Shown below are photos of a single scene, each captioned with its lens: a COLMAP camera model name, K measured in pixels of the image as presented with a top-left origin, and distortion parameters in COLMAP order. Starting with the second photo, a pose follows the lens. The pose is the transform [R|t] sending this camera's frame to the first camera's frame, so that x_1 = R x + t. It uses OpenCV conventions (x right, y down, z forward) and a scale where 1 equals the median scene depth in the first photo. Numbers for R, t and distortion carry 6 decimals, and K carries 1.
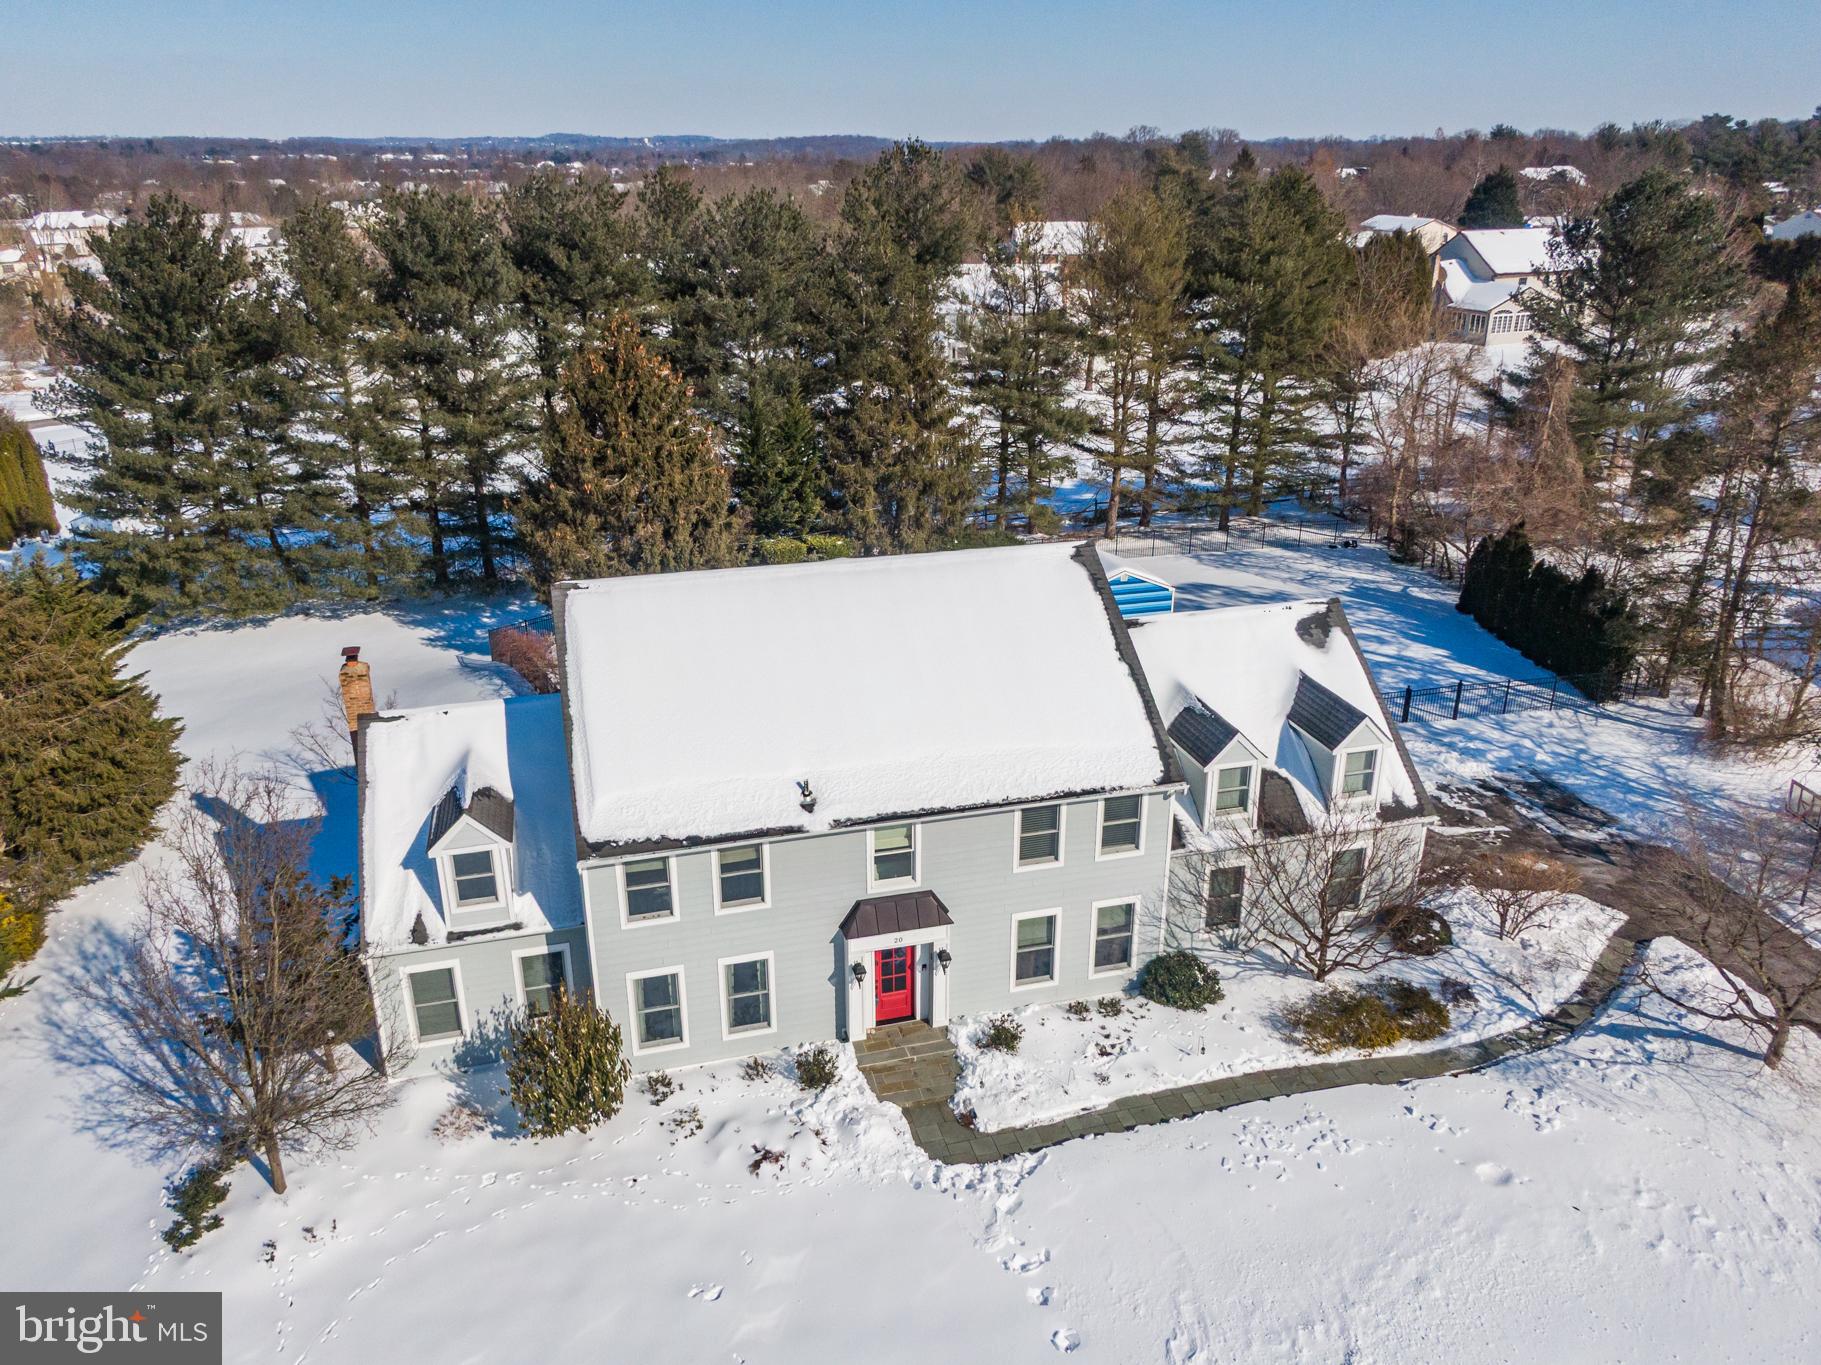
lens RADIAL K [[1323.5, 0, 910.5], [0, 1323.5, 682.5], [0, 0, 1]] dist [0.045502, -0.077087]
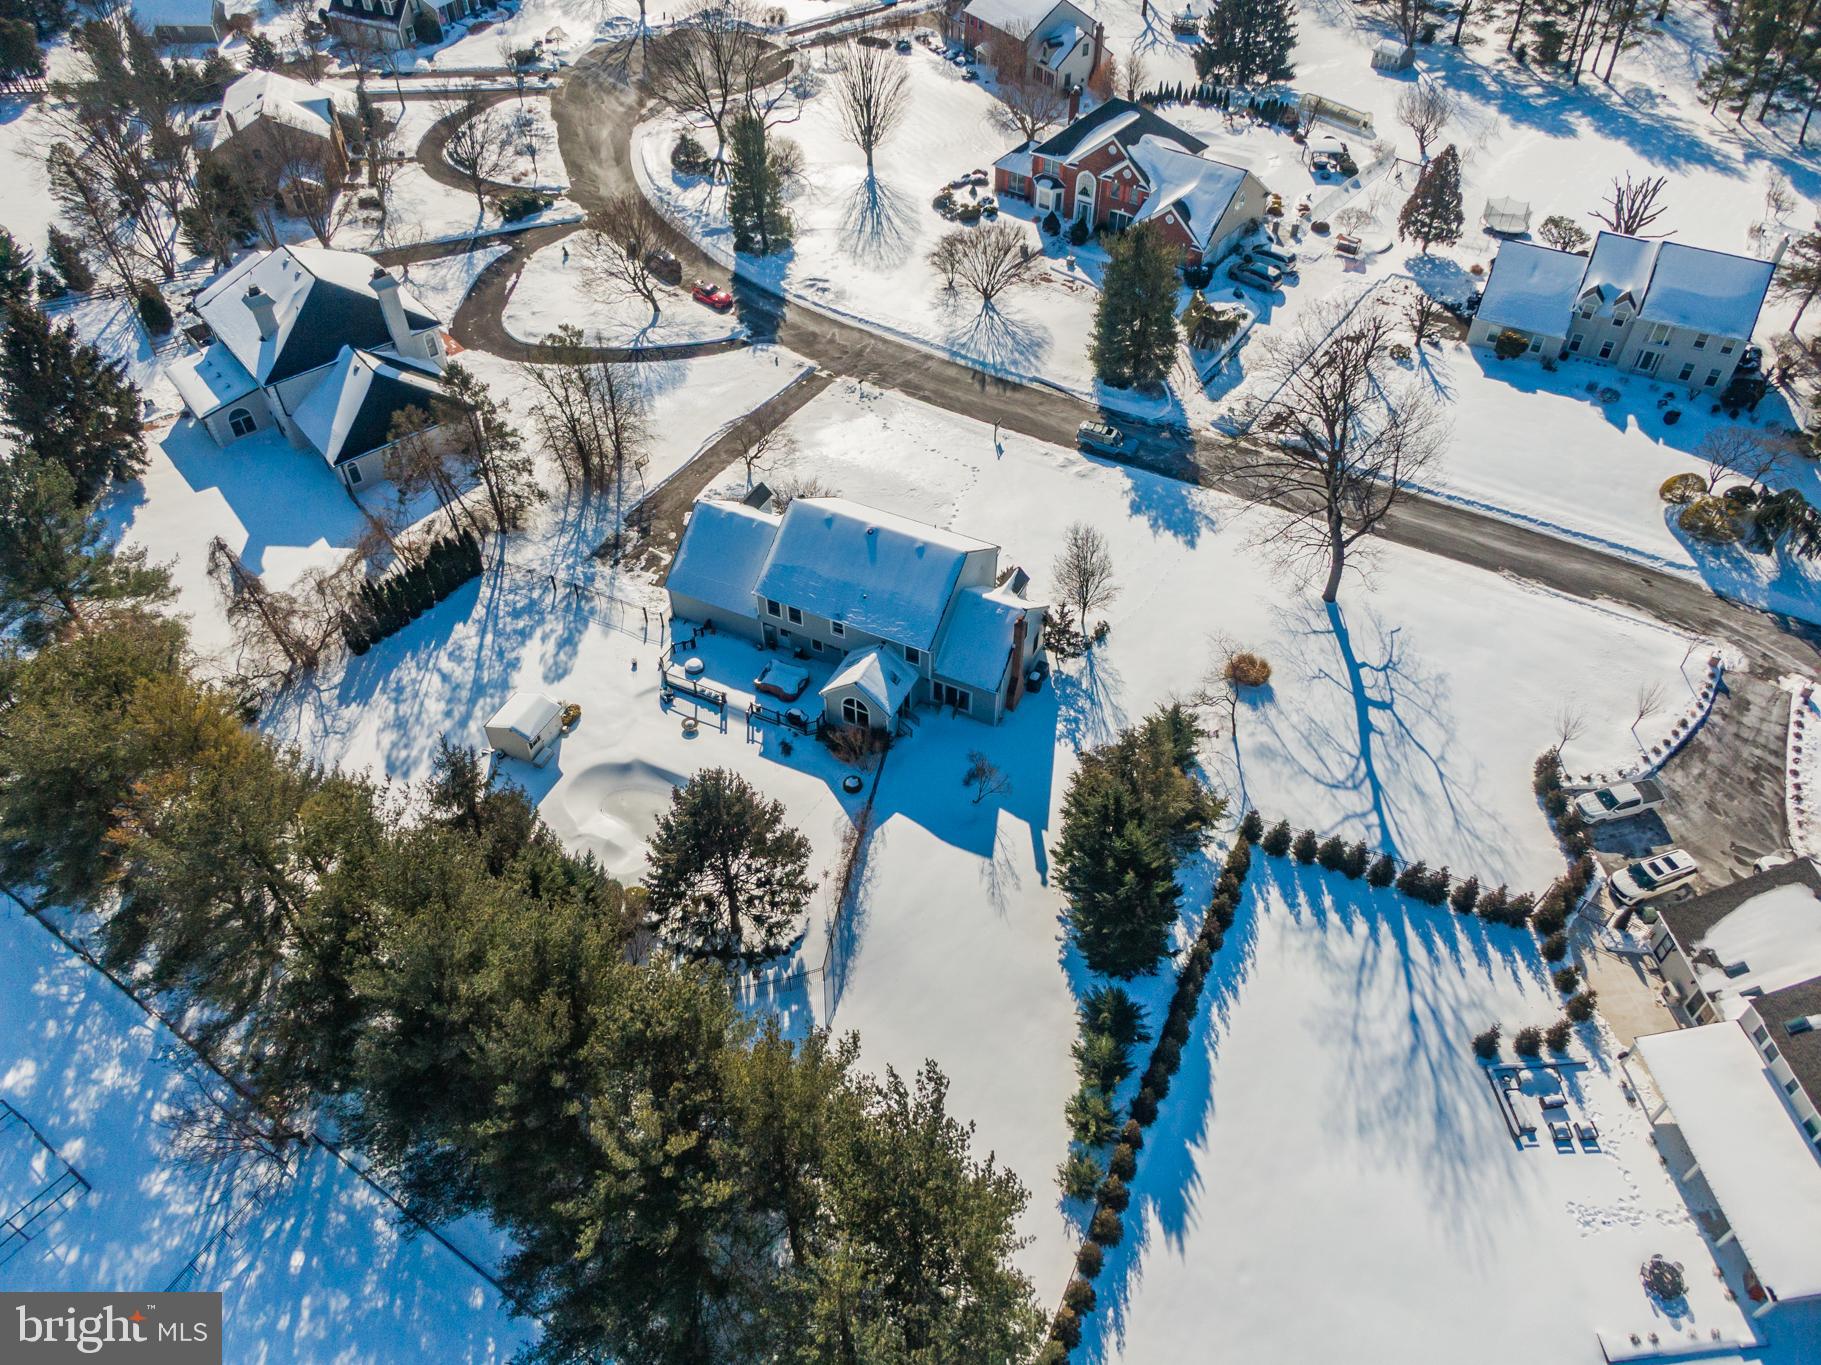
lens RADIAL K [[1277.5, 0, 909.5], [0, 1277.5, 701.6], [0, 0, 1]] dist [0.044900, -0.066387]
pose [[-0.752441, -0.475904, 0.455354, -1.560271], [0.248677, 0.434909, 0.865456, -2.313819], [-0.609912, 0.764441, -0.208897, 1.868831]]
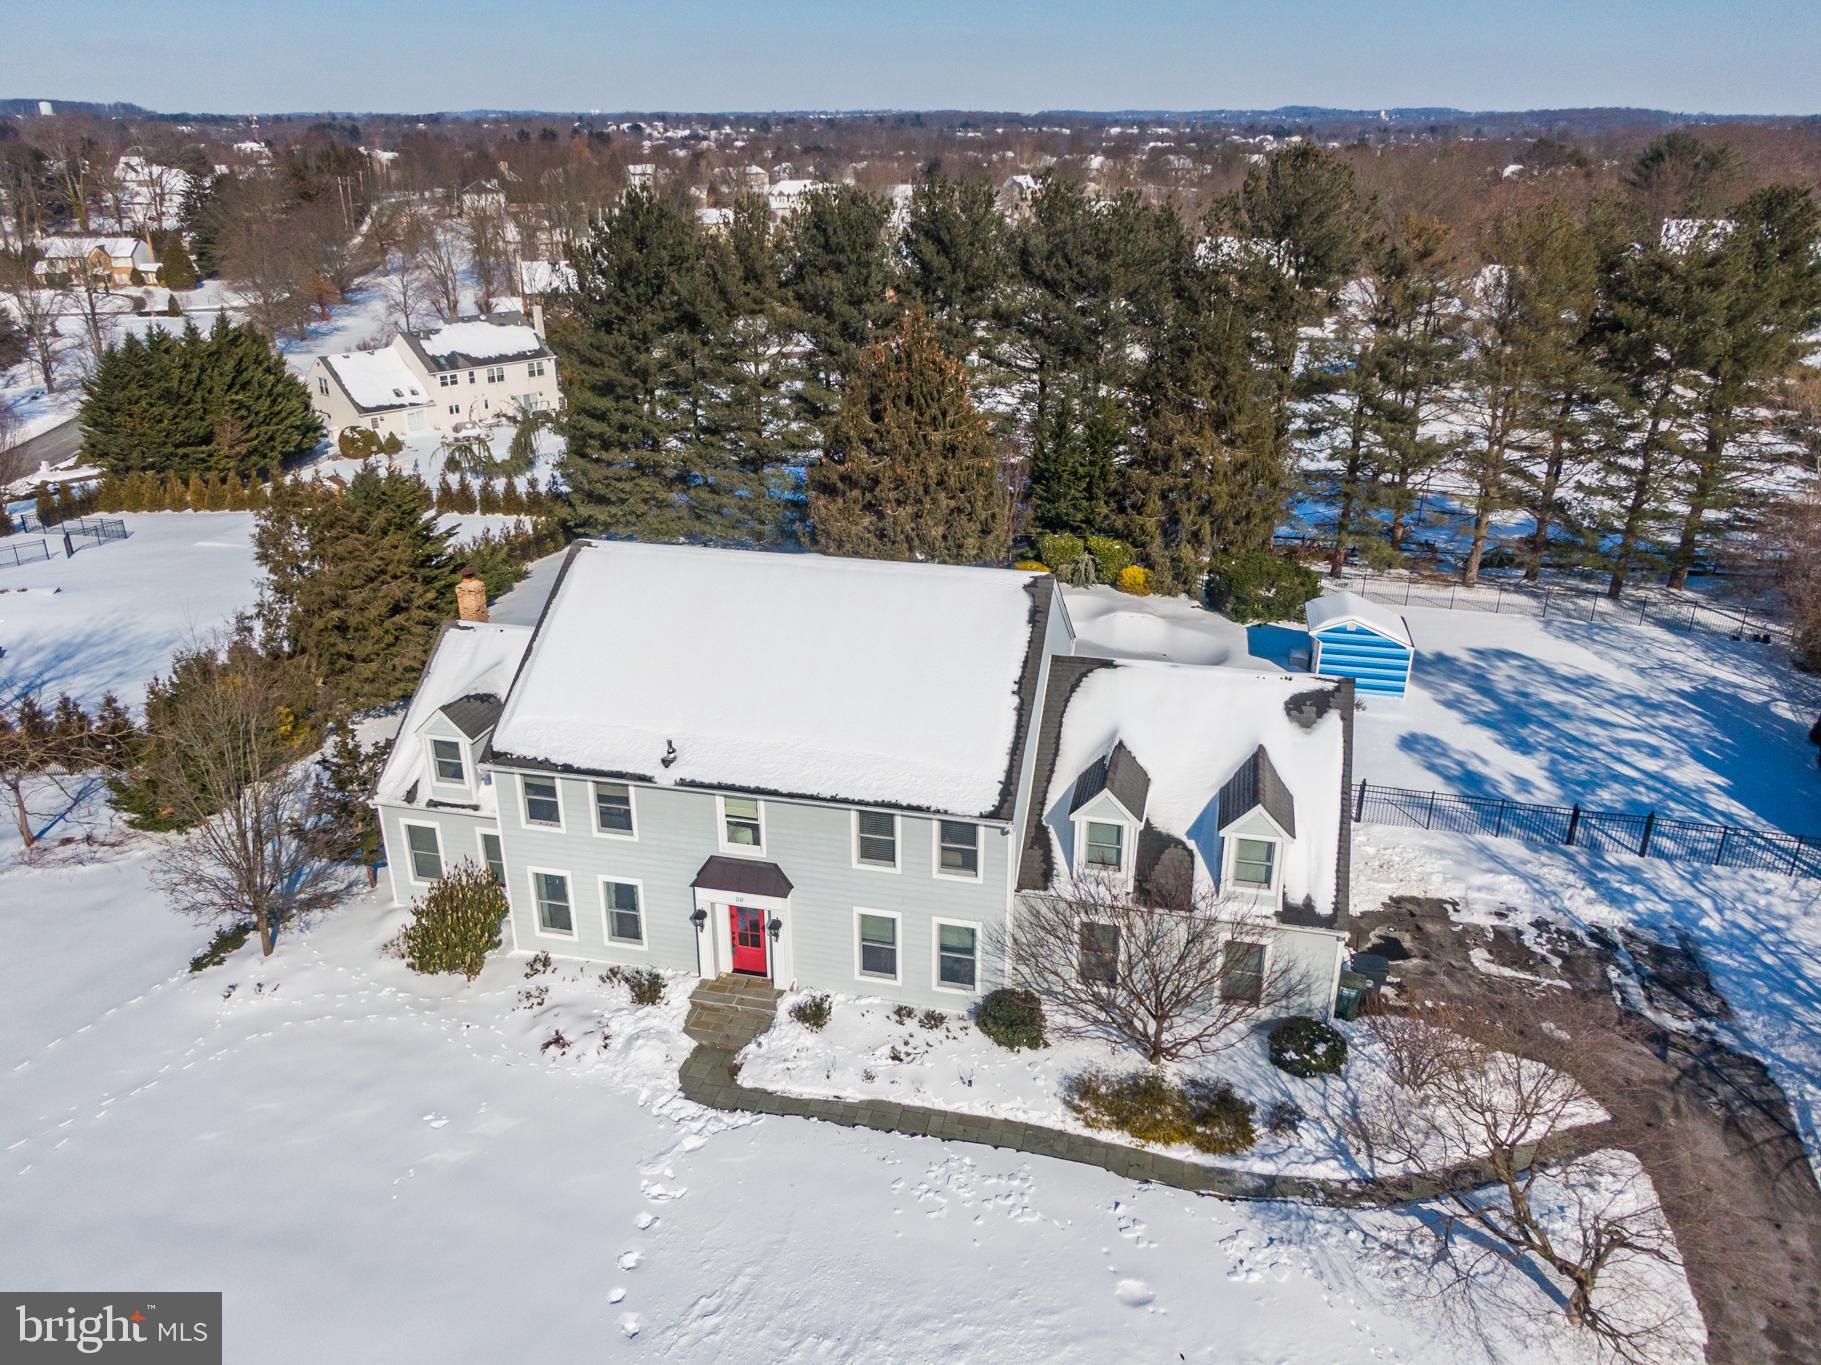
lens RADIAL K [[1323.5, 0, 910.5], [0, 1323.5, 682.5], [0, 0, 1]] dist [0.045502, -0.077087]
pose [[0.878507, 0.187372, -0.439450, 0.541630], [-0.179793, 0.981919, 0.059243, -0.071984], [0.442605, 0.026964, 0.896311, 0.059897]]
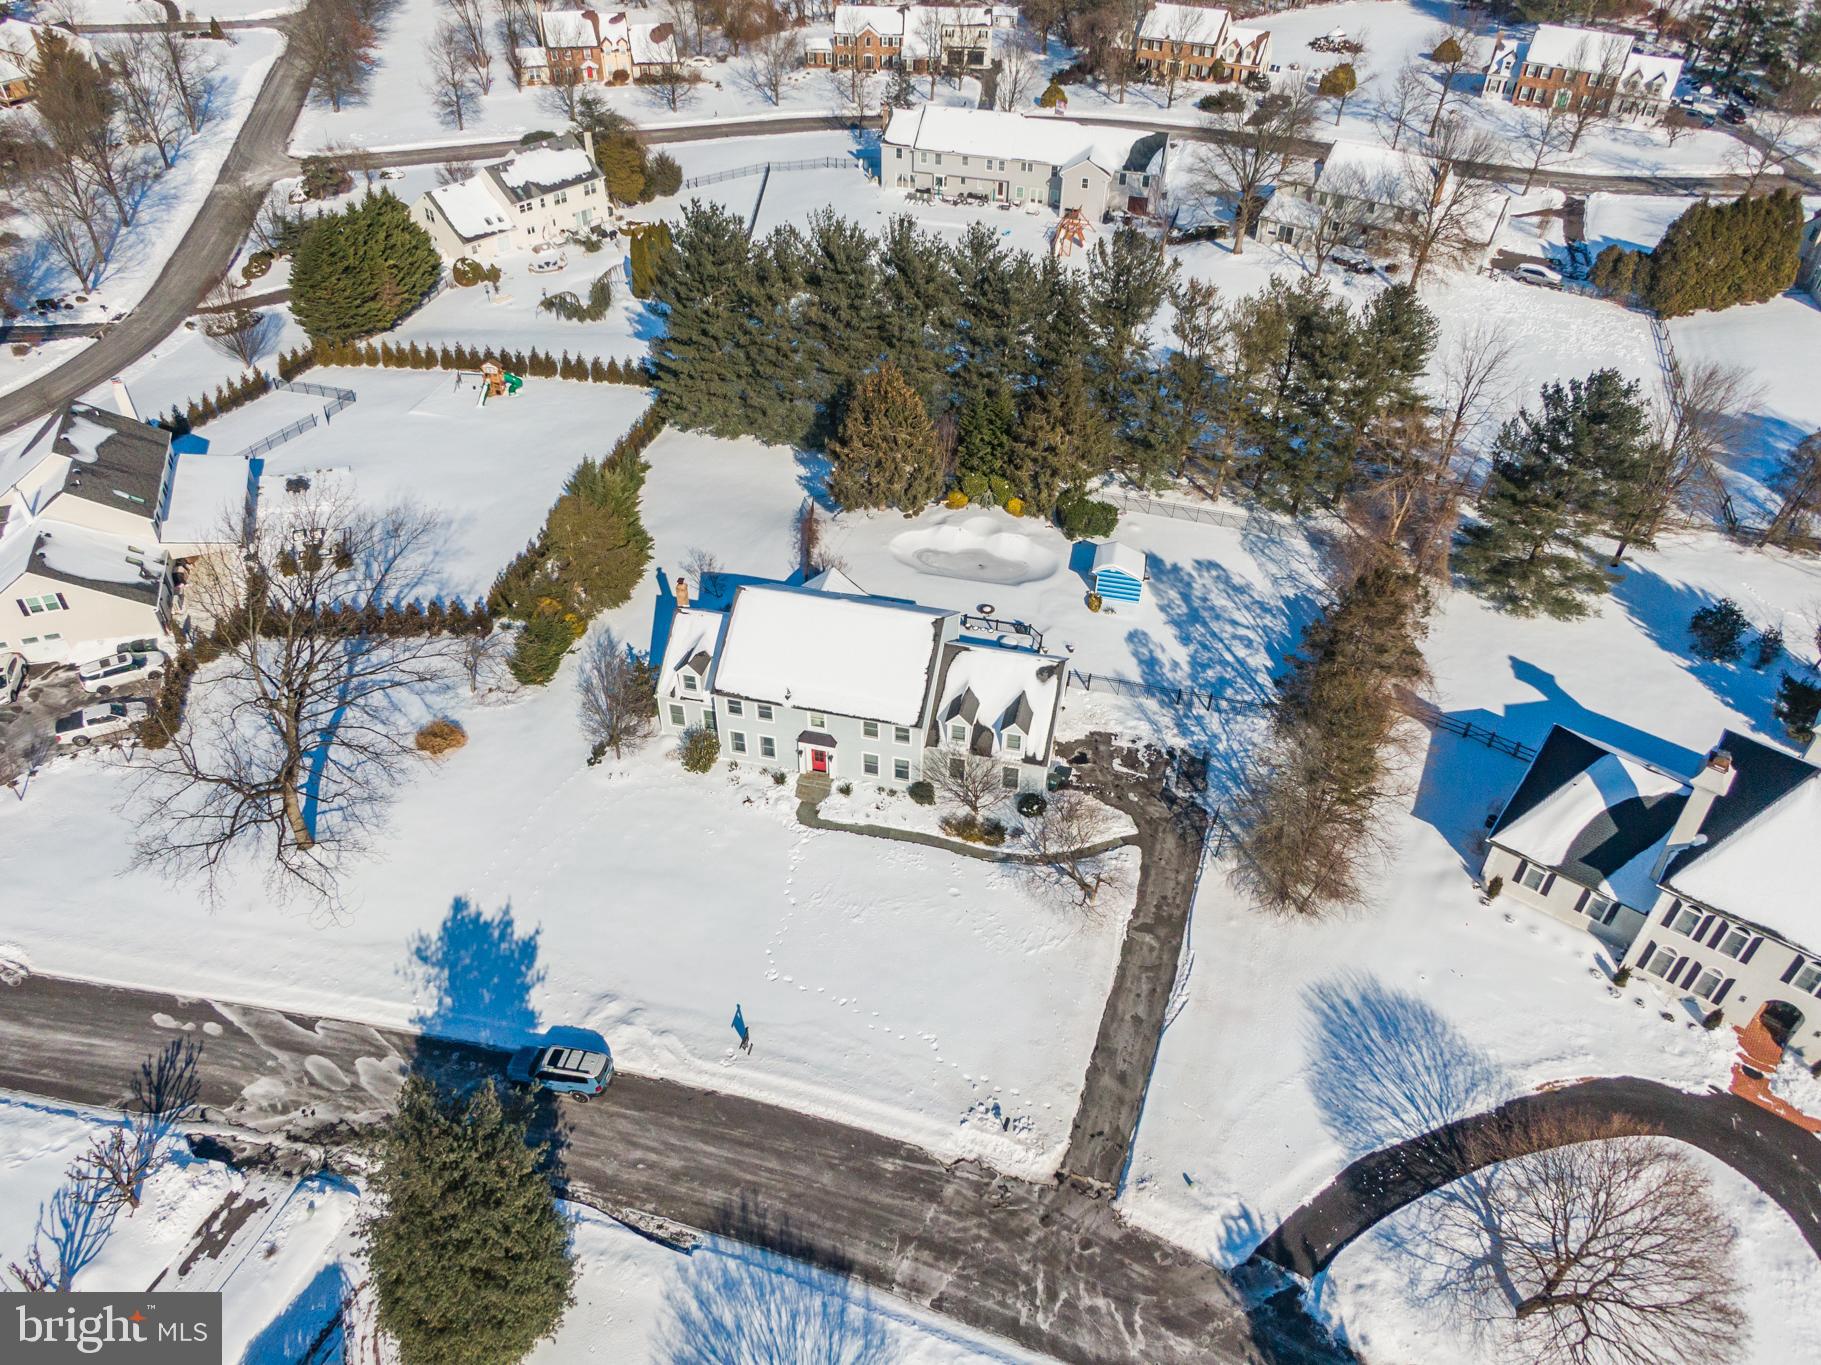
lens RADIAL K [[1300.2, 0, 910.5], [0, 1300.2, 682.5], [0, 0, 1]] dist [0.071528, -0.136097]
pose [[0.881604, 0.315813, -0.350767, 1.037008], [-0.191550, 0.918610, 0.345636, -0.877667], [0.431374, -0.237524, 0.870344, -1.219220]]
